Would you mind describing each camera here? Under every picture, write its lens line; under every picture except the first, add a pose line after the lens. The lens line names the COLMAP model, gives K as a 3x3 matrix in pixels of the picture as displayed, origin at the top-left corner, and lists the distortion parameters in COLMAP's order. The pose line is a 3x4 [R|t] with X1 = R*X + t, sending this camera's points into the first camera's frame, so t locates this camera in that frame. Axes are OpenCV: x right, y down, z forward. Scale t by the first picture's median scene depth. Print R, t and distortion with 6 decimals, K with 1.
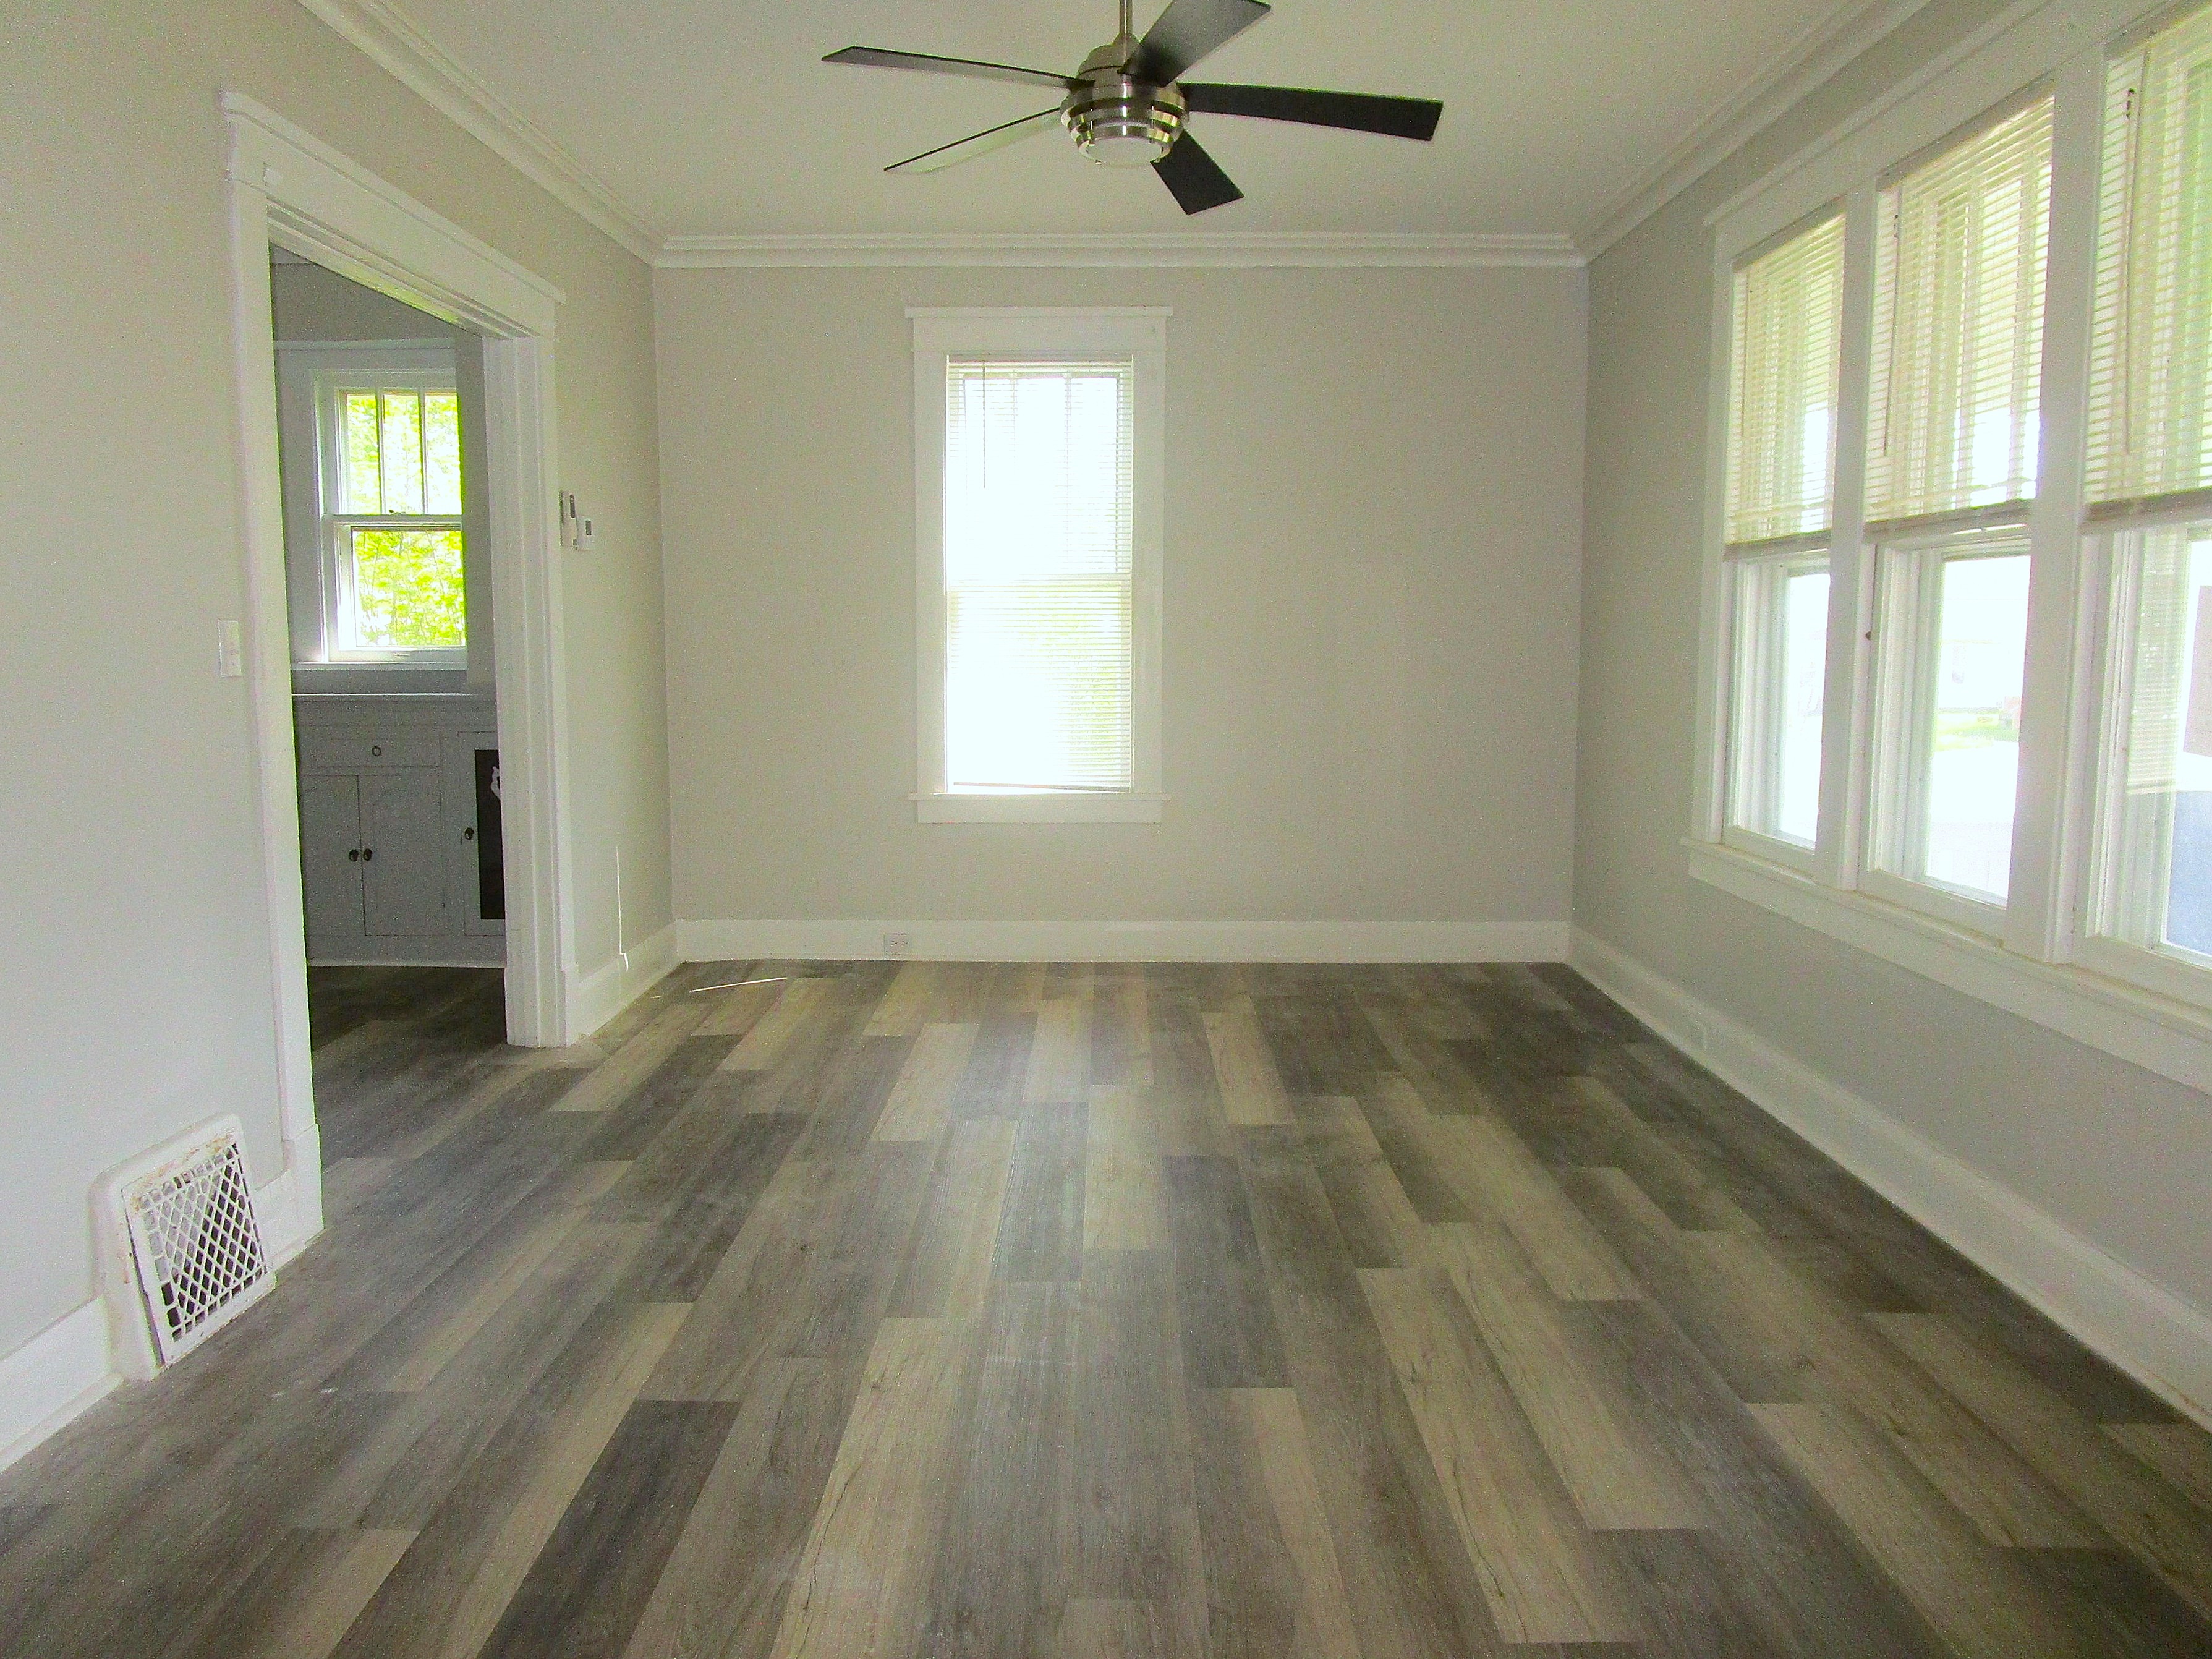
lens RADIAL K [[1633.8, 0, 1086.0], [0, 1633.8, 806.1], [0, 0, 1]] dist [-0.037040, 0.007660]
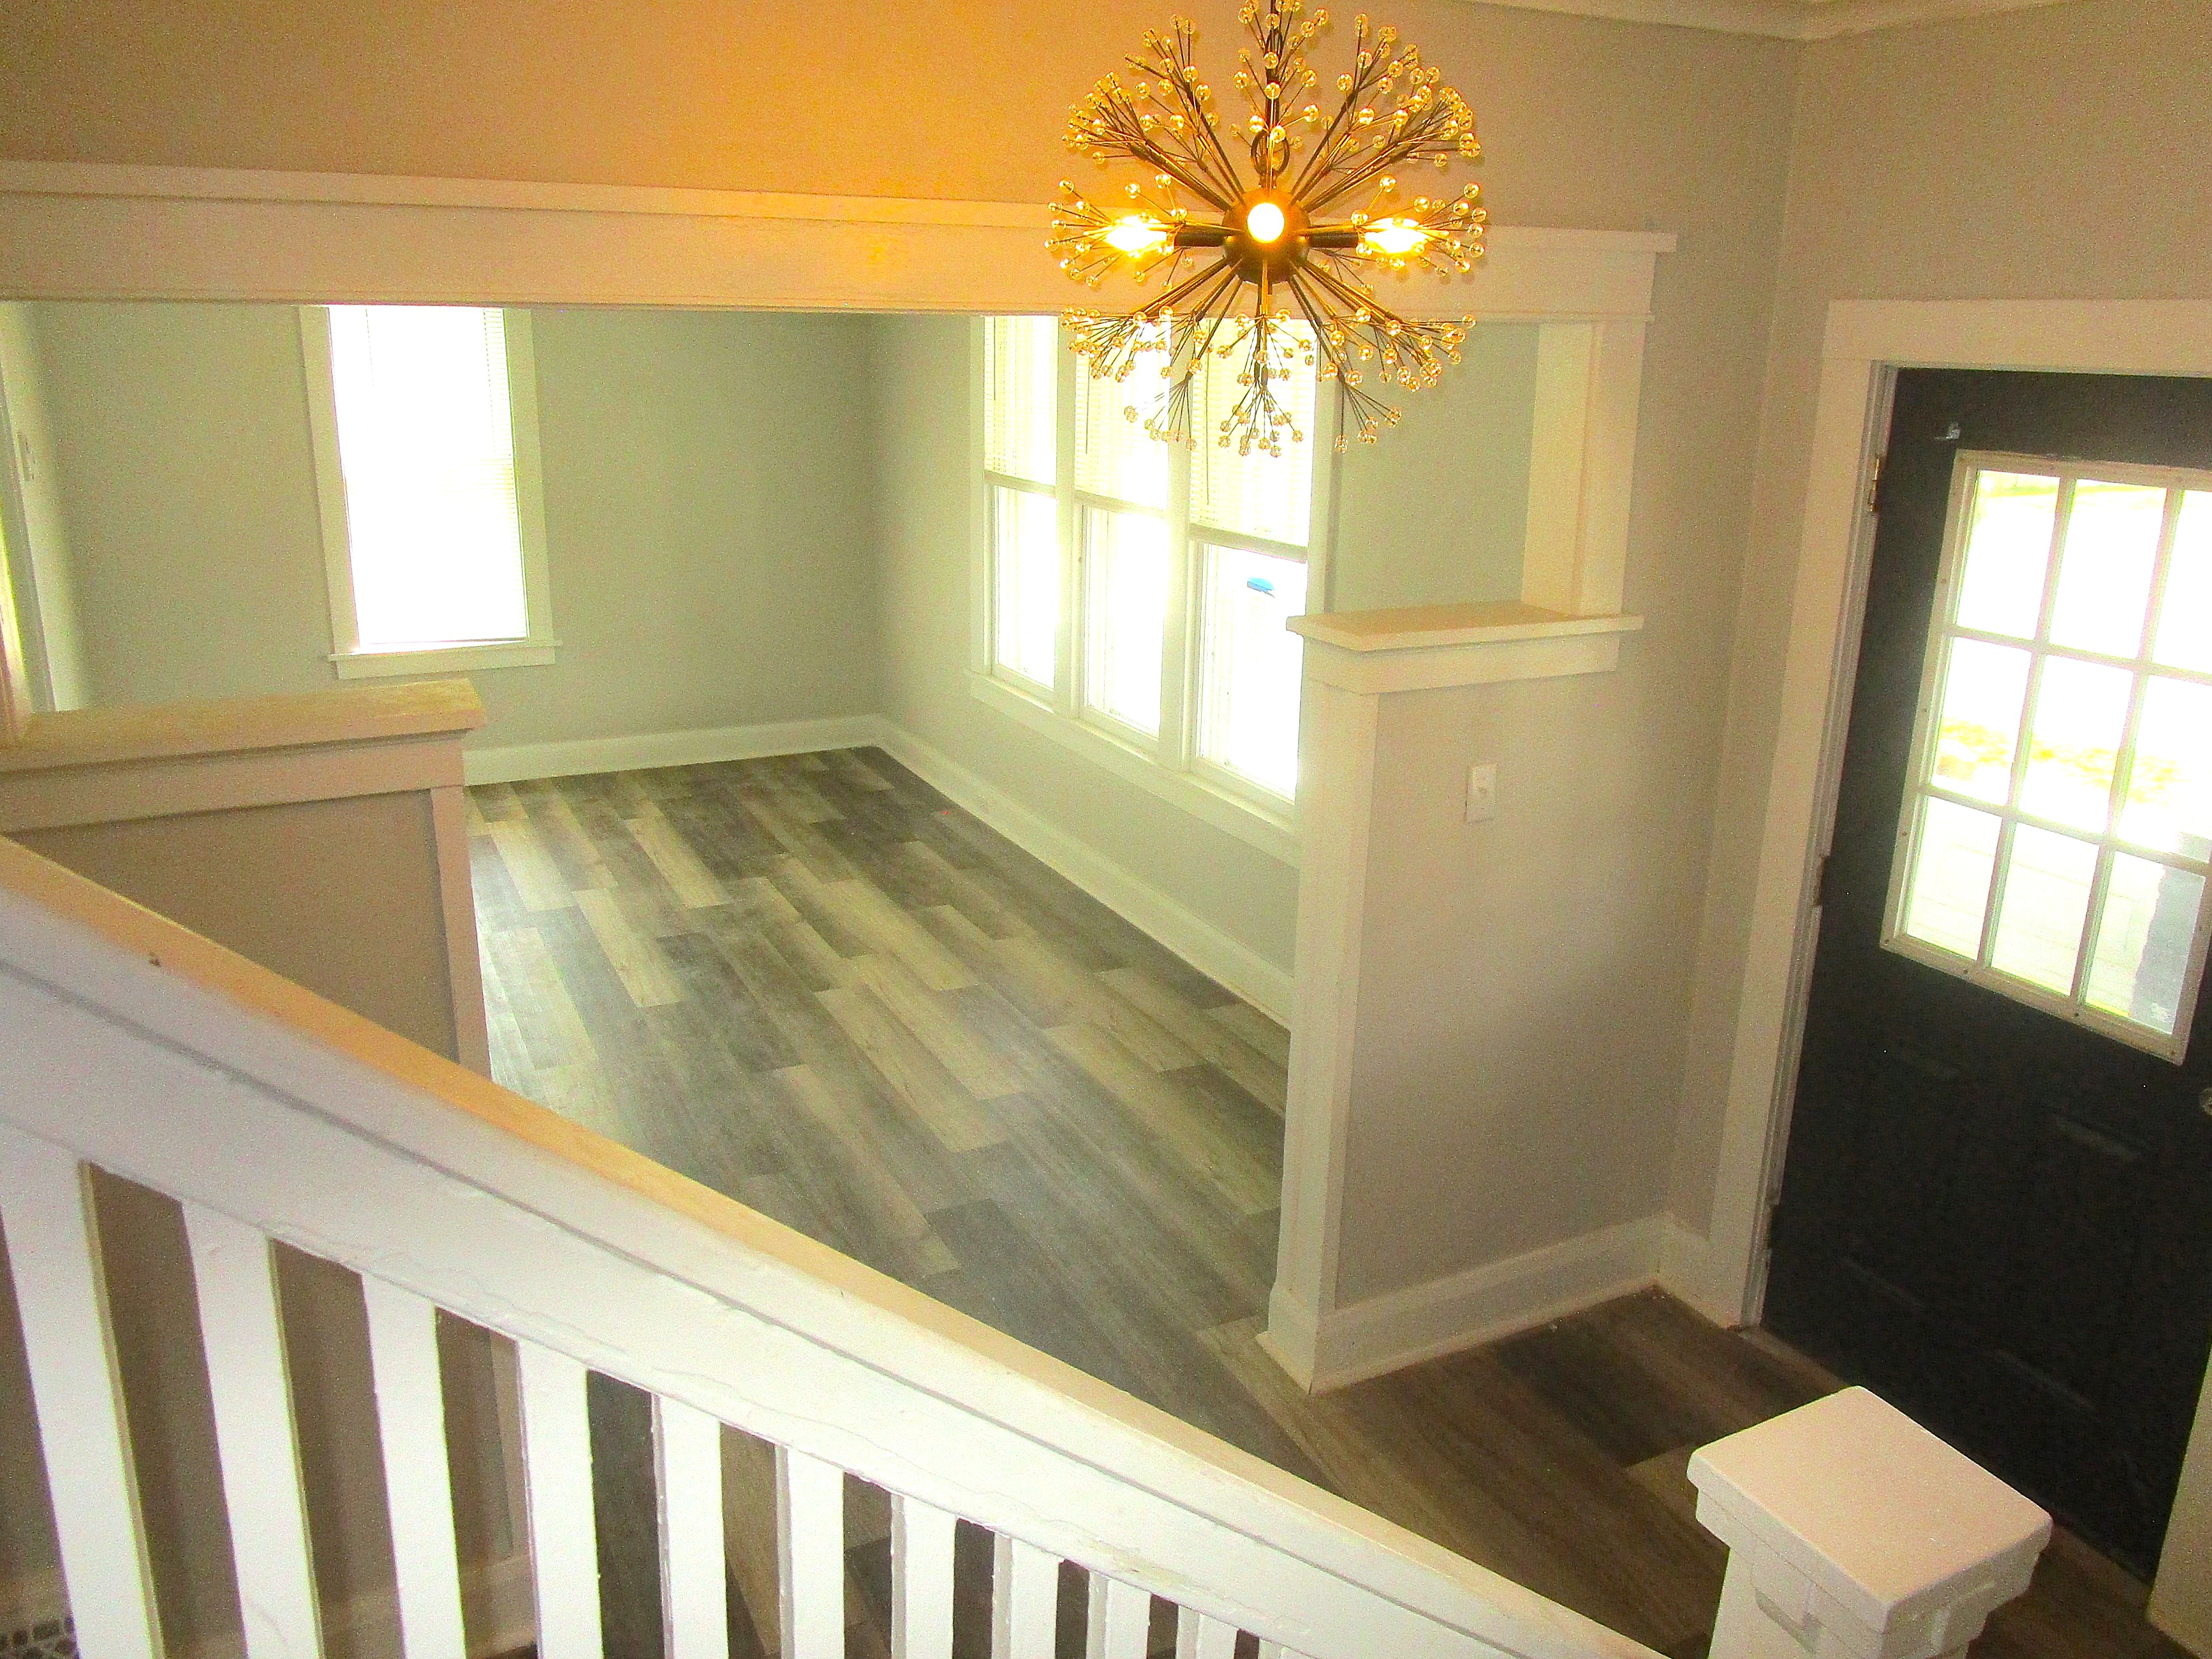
lens RADIAL K [[1633.6, 0, 1112.5], [0, 1633.6, 822.5], [0, 0, 1]] dist [-0.037040, 0.007660]
pose [[0.888112, -0.116807, 0.444537, -0.223827], [0.032026, 0.980544, 0.193667, -0.155578], [-0.458510, -0.157762, 0.874574, -0.443532]]
